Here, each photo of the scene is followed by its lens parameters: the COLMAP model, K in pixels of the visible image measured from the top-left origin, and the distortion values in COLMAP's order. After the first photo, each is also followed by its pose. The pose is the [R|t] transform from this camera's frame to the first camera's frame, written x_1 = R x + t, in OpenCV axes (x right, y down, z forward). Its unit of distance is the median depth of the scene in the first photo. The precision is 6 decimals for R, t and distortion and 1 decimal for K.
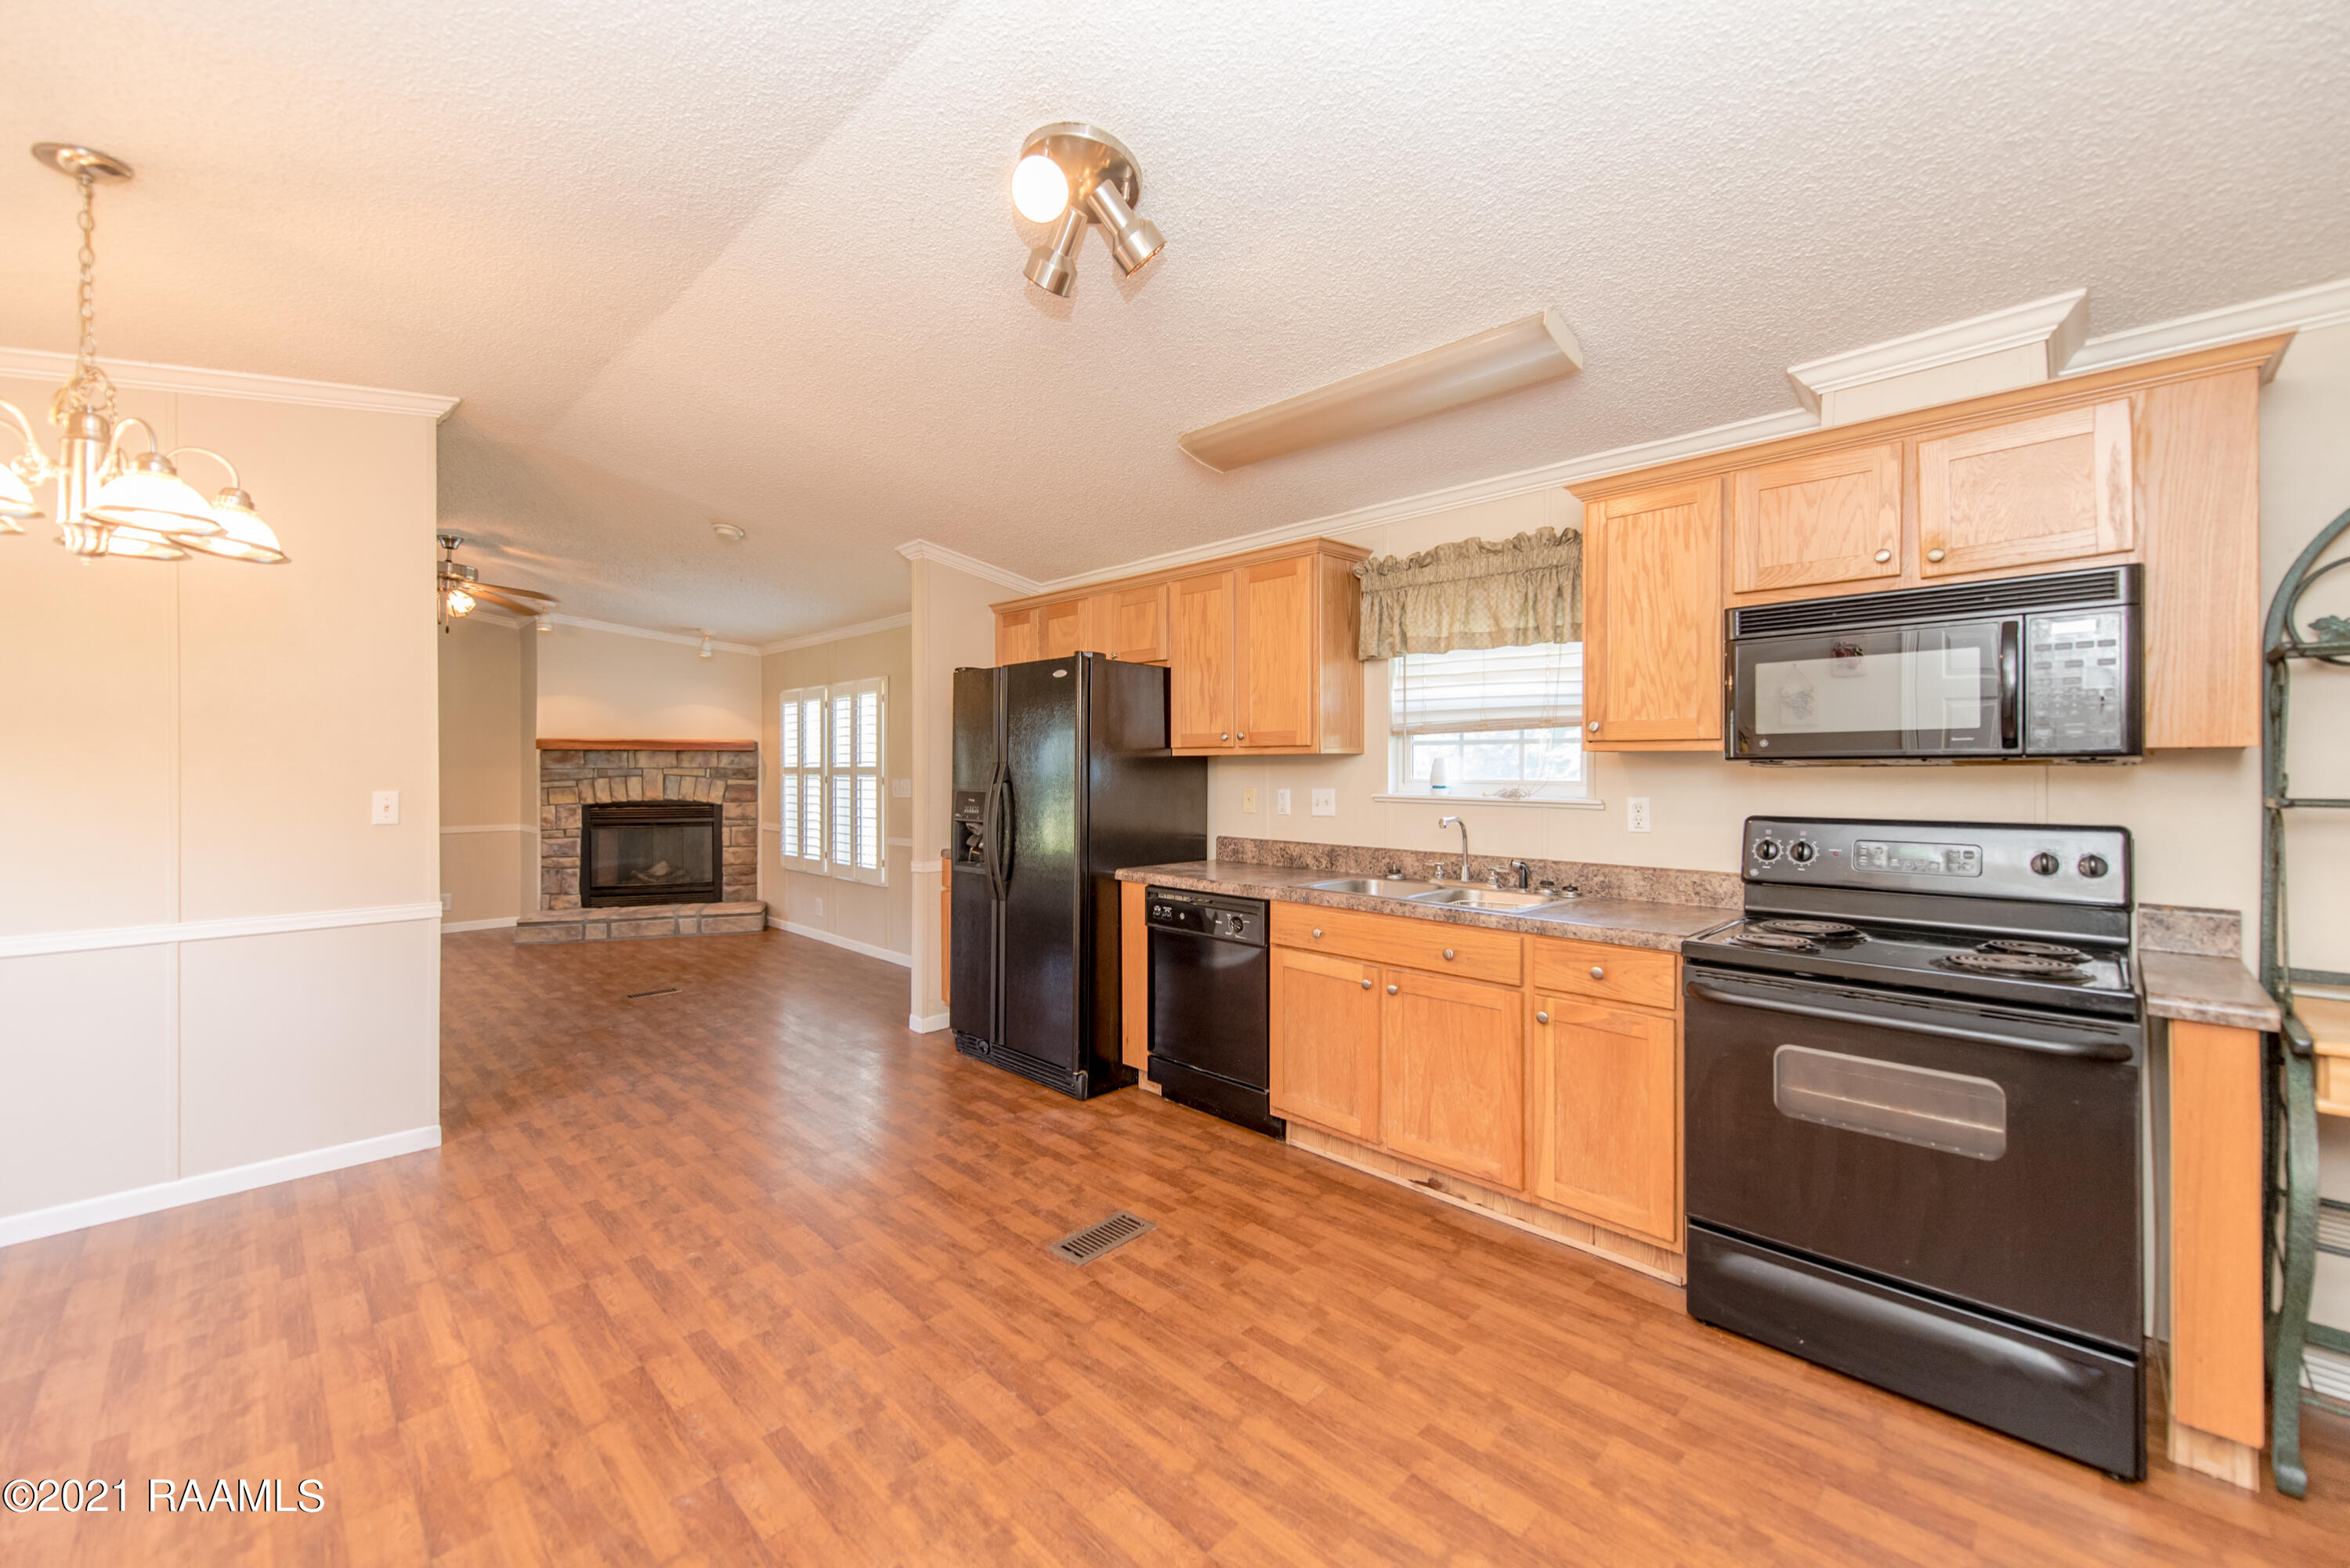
lens RADIAL K [[911.1, 0, 1176.2], [0, 911.1, 773.2], [0, 0, 1]] dist [0.008742, -0.001399]
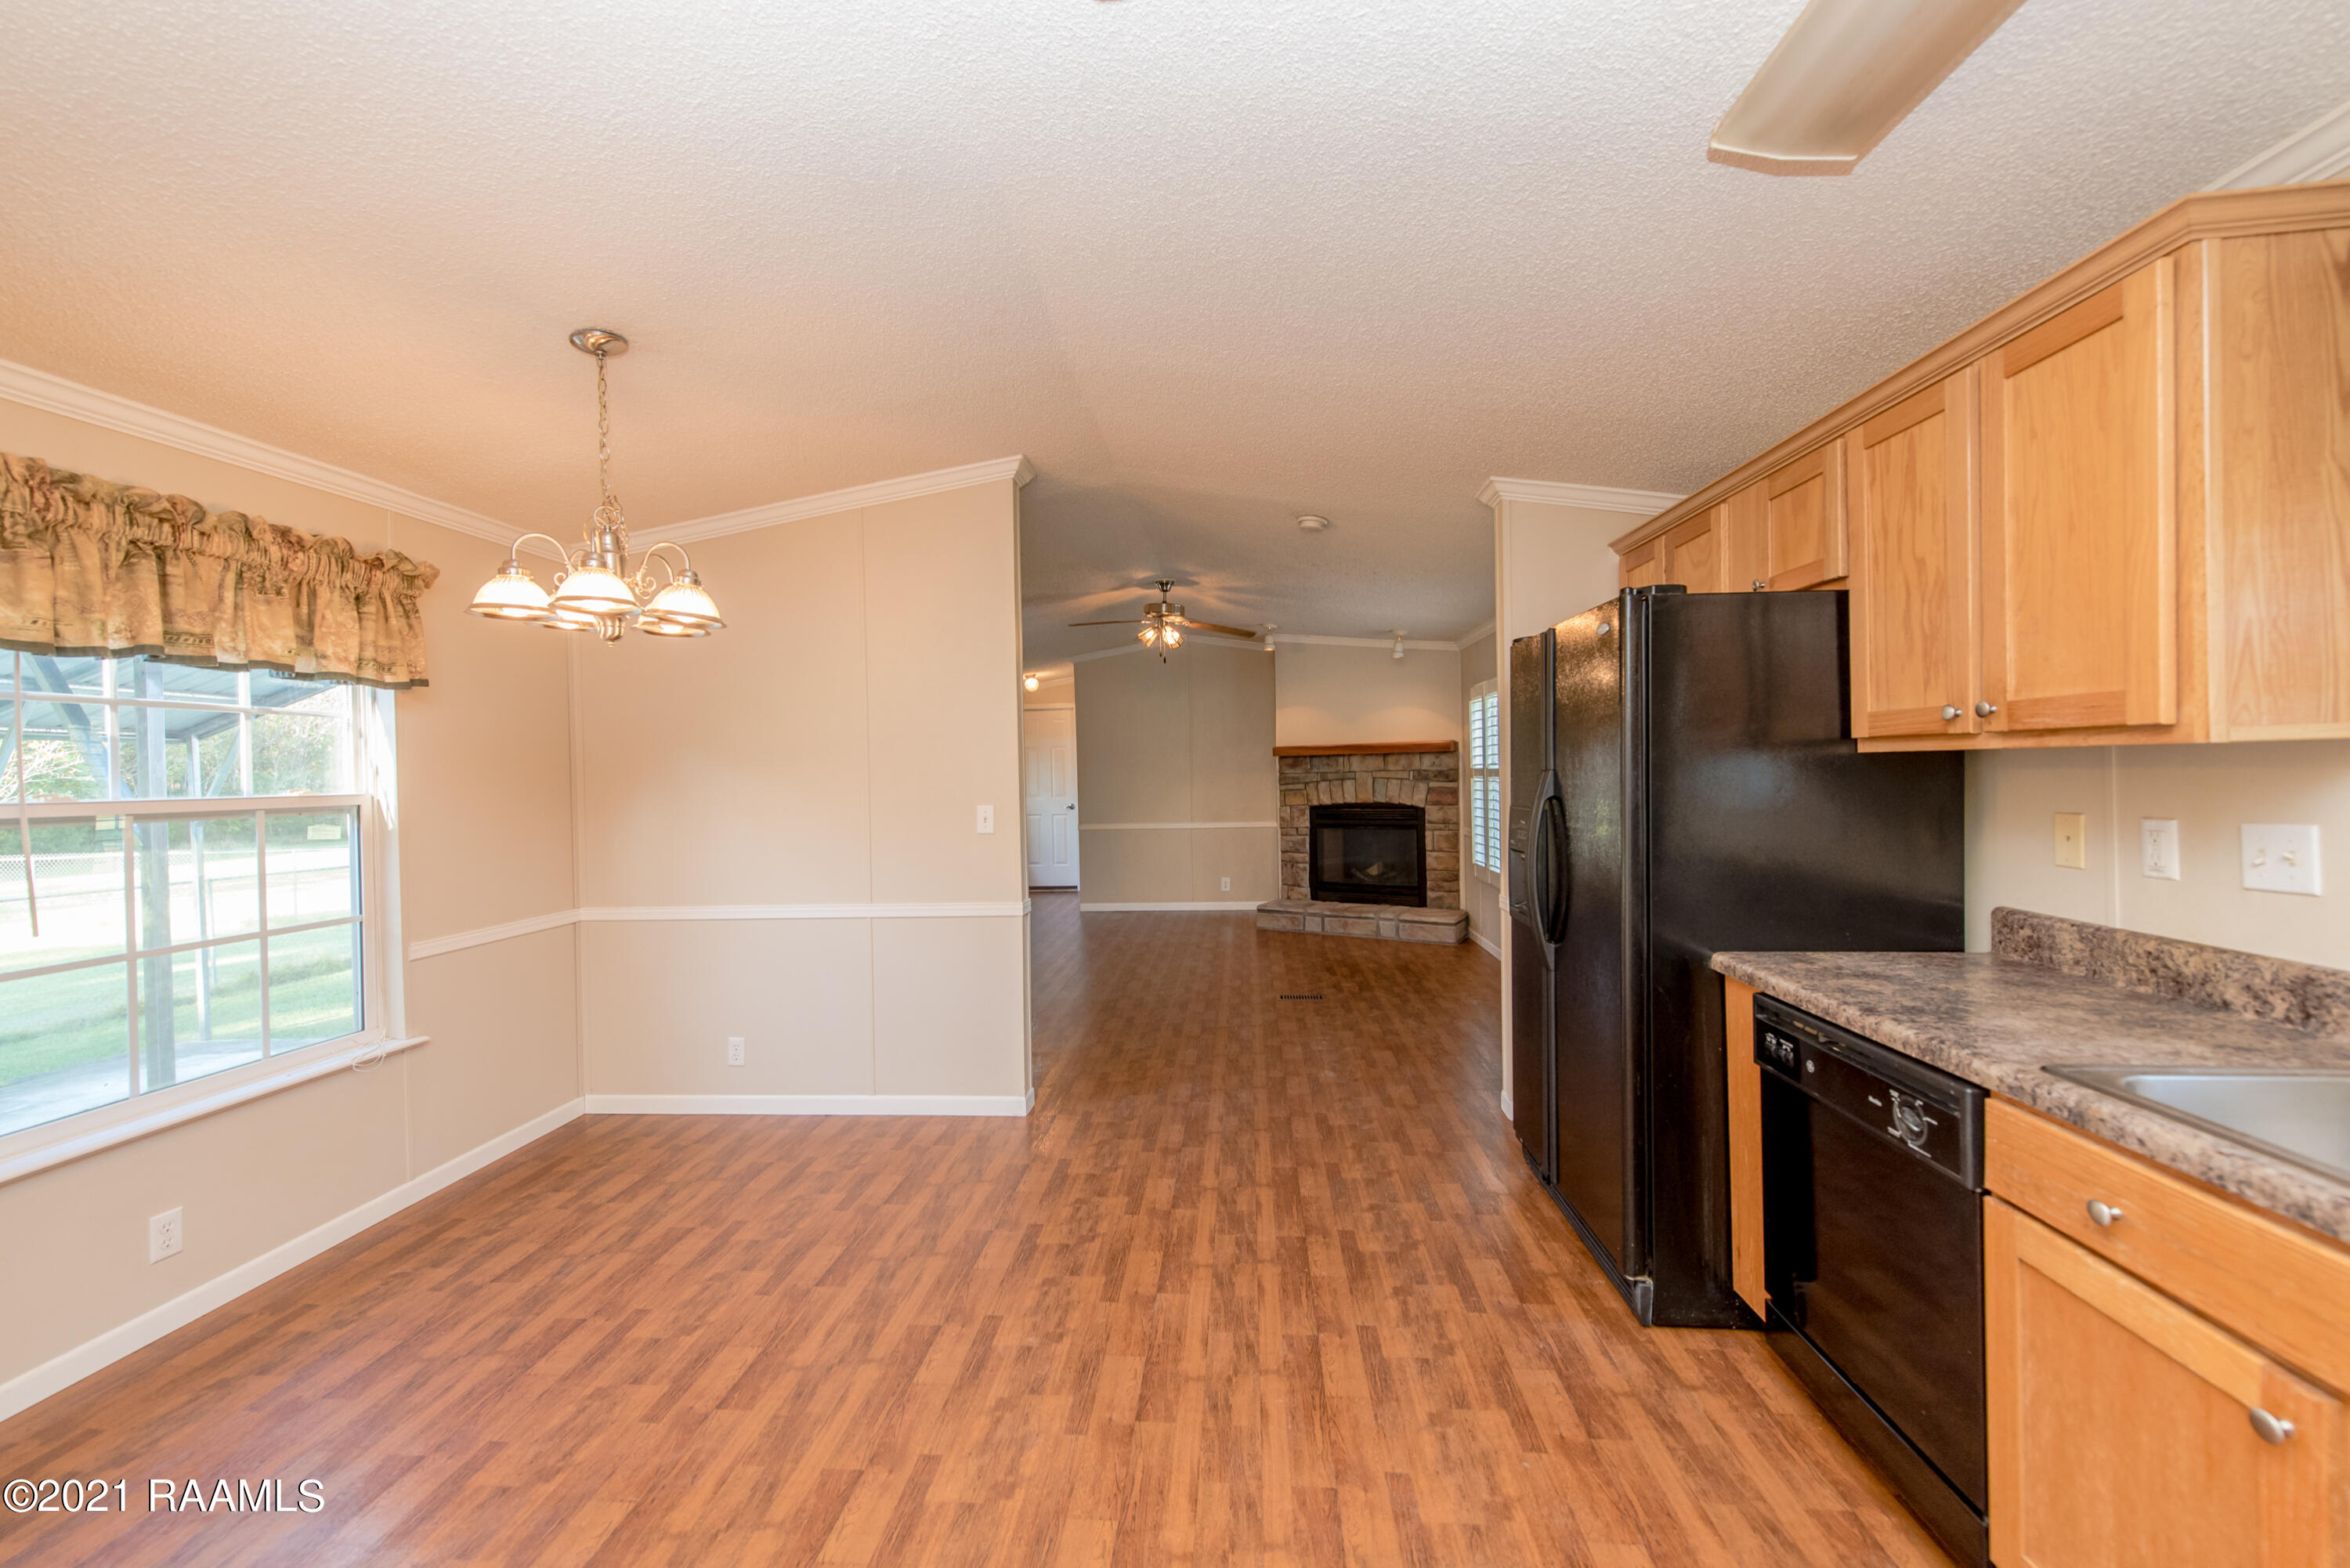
lens RADIAL K [[911.1, 0, 1168.1], [0, 911.1, 780.5], [0, 0, 1]] dist [0.008742, -0.001399]
pose [[0.642069, -0.004811, -0.766632, 0.154283], [0.016950, 0.999825, 0.007921, -0.014432], [0.766460, -0.018080, 0.642038, 0.347816]]
